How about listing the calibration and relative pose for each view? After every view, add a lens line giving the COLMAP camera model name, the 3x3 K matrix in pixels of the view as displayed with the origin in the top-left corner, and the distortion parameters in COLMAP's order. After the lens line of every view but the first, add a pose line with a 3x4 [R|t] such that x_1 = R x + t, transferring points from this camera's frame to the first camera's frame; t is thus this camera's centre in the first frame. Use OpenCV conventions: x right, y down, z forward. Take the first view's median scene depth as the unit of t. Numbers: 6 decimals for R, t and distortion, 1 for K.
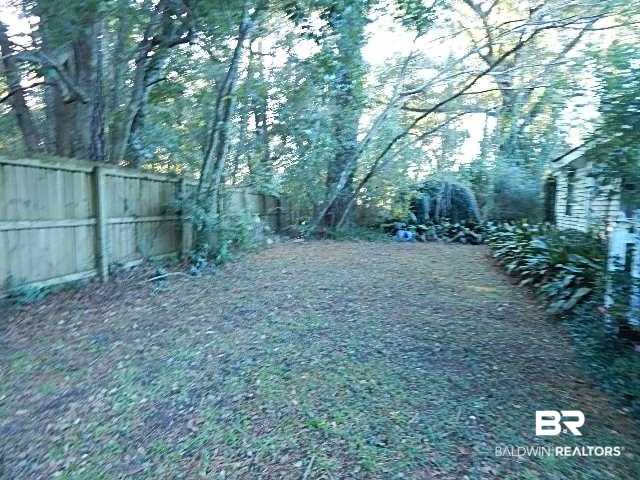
lens RADIAL K [[422.5, 0, 320.5], [0, 422.5, 237.1], [0, 0, 1]] dist [0.006420, -0.001320]
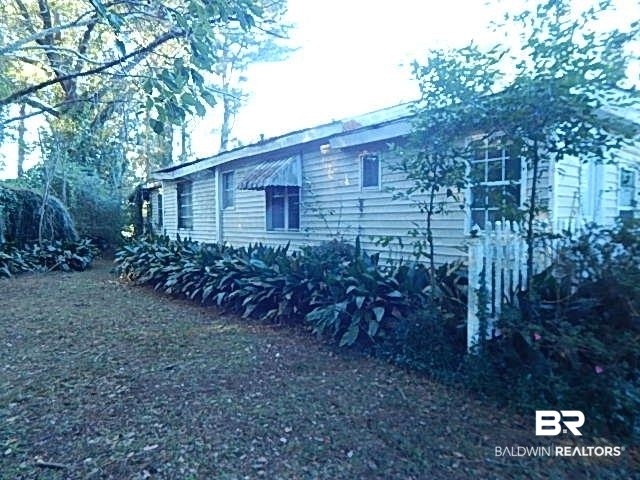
lens RADIAL K [[422.5, 0, 318.3], [0, 422.5, 239.1], [0, 0, 1]] dist [0.006420, -0.001320]
pose [[0.529724, -0.070371, 0.845246, -0.092035], [0.090929, 0.995521, 0.025896, -0.029463], [-0.843282, 0.063140, 0.533750, 0.272200]]
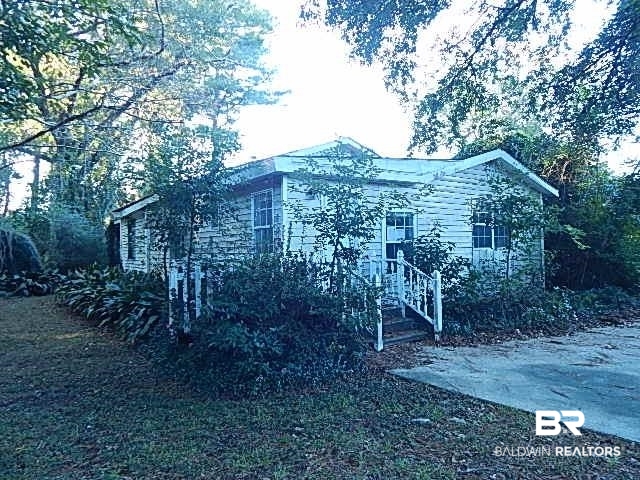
lens RADIAL K [[422.5, 0, 322.8], [0, 422.5, 240.5], [0, 0, 1]] dist [0.006420, -0.001320]
pose [[0.569757, -0.025915, 0.821405, -0.070152], [0.102181, 0.993981, -0.039516, -0.004132], [-0.815436, 0.106446, 0.568975, -0.094518]]
